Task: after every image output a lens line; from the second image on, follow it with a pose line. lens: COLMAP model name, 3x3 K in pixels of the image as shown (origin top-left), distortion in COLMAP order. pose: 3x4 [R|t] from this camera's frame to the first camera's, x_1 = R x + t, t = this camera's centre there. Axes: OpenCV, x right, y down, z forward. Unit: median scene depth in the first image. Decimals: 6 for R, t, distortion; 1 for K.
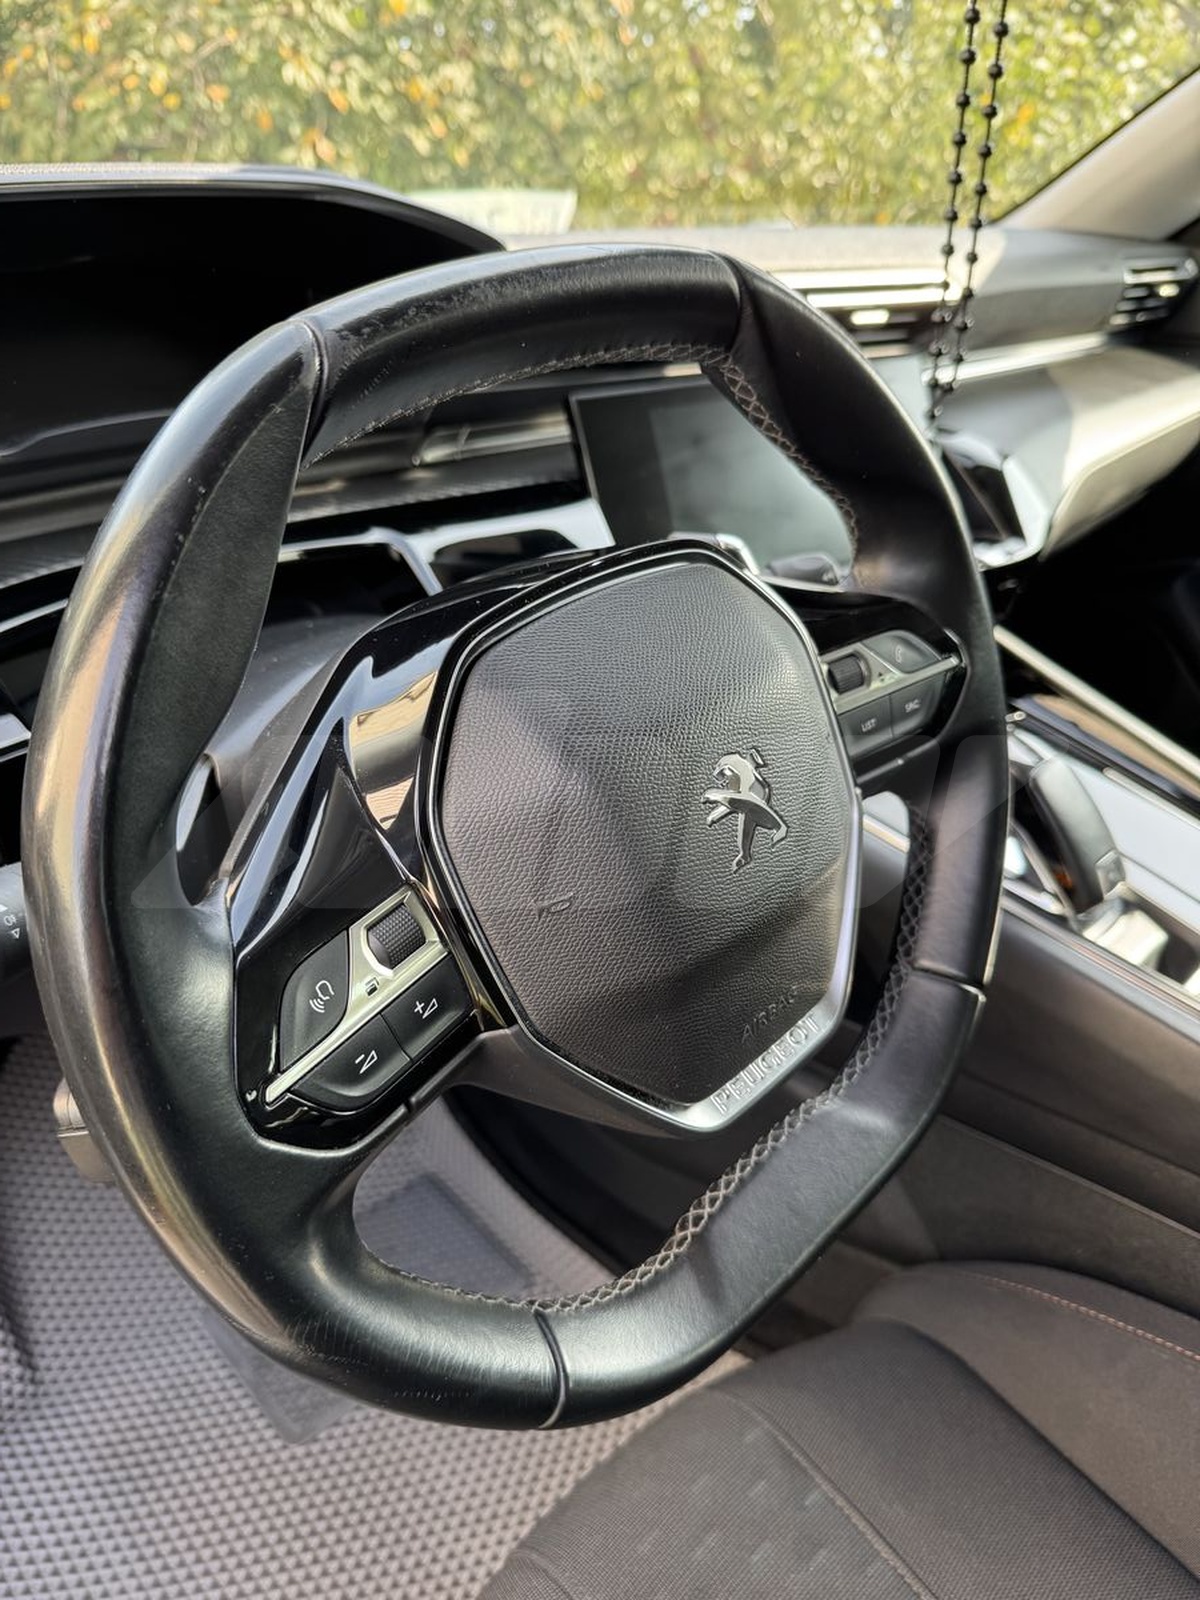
lens RADIAL K [[1110.0, 0, 609.8], [0, 1110.0, 800.2], [0, 0, 1]] dist [0.001702, -0.010584]
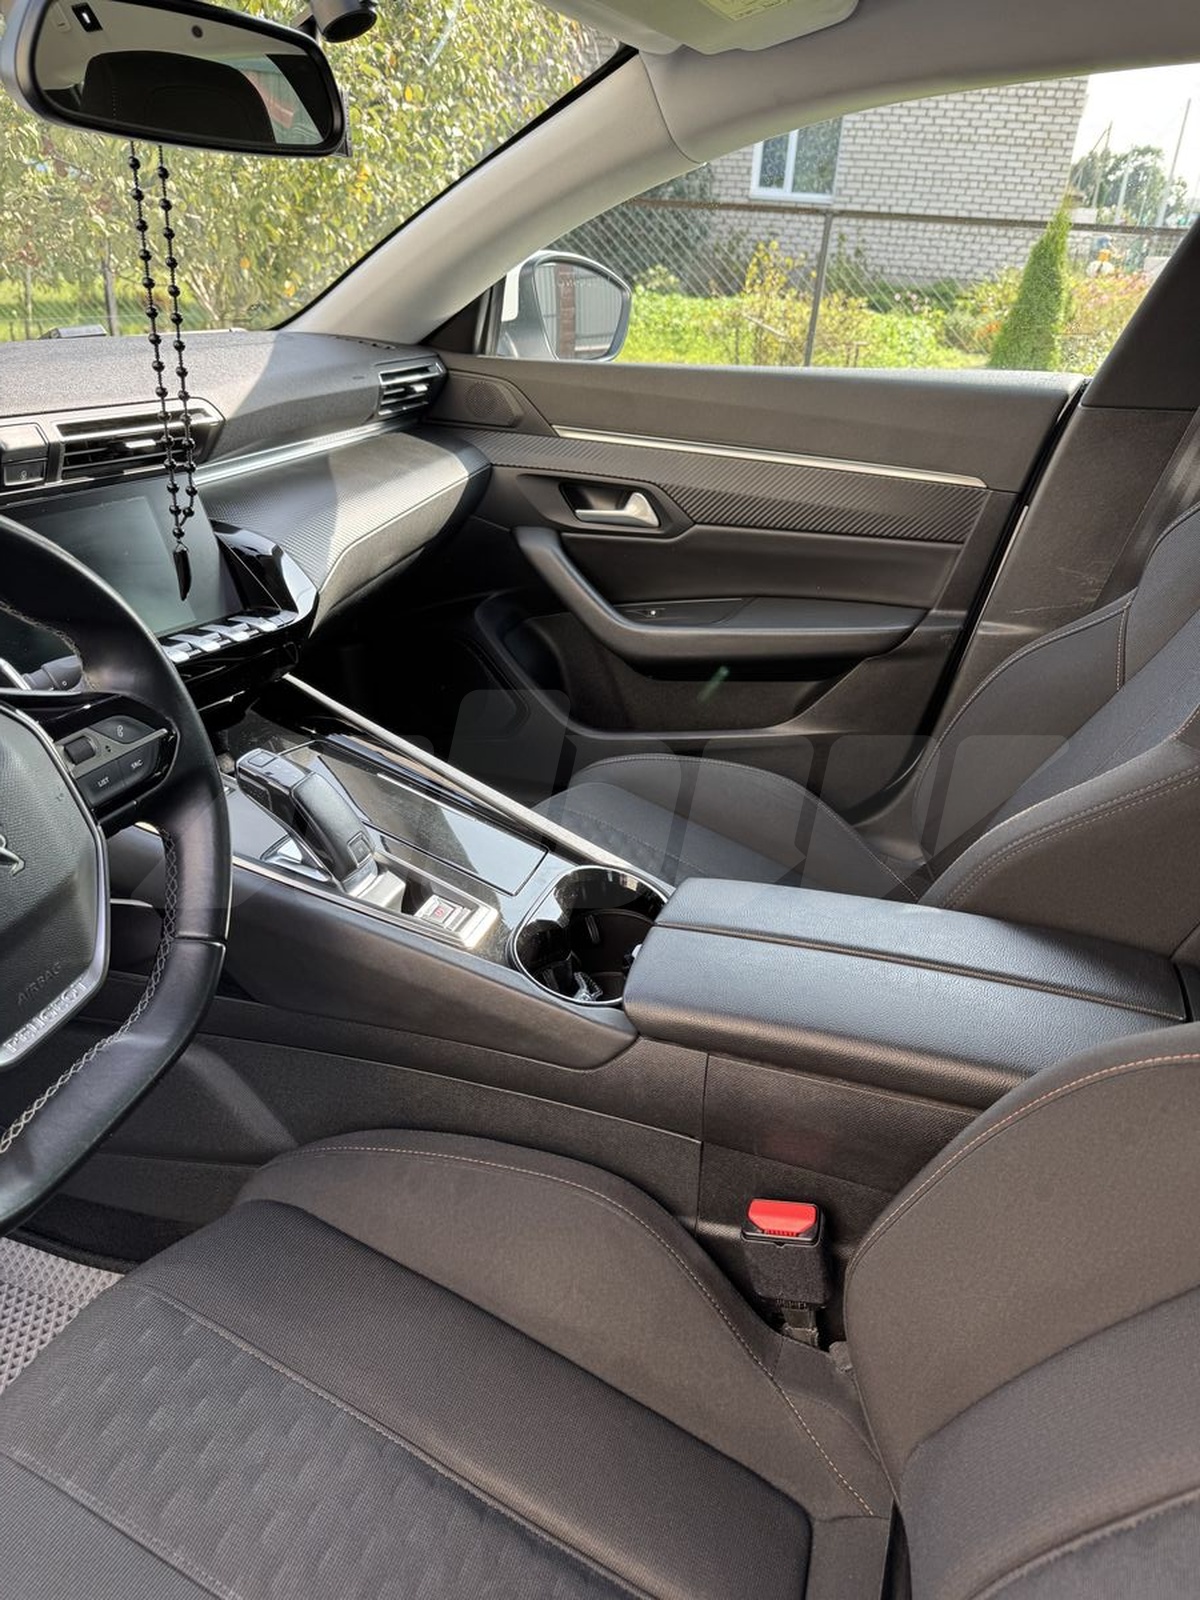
lens RADIAL K [[1110.0, 0, 585.1], [0, 1110.0, 800.1], [0, 0, 1]] dist [0.001702, -0.010584]
pose [[0.899636, -0.152715, 0.409064, 0.164634], [0.154923, 0.987531, 0.027956, 0.011896], [-0.408232, 0.038223, 0.912077, -0.505884]]
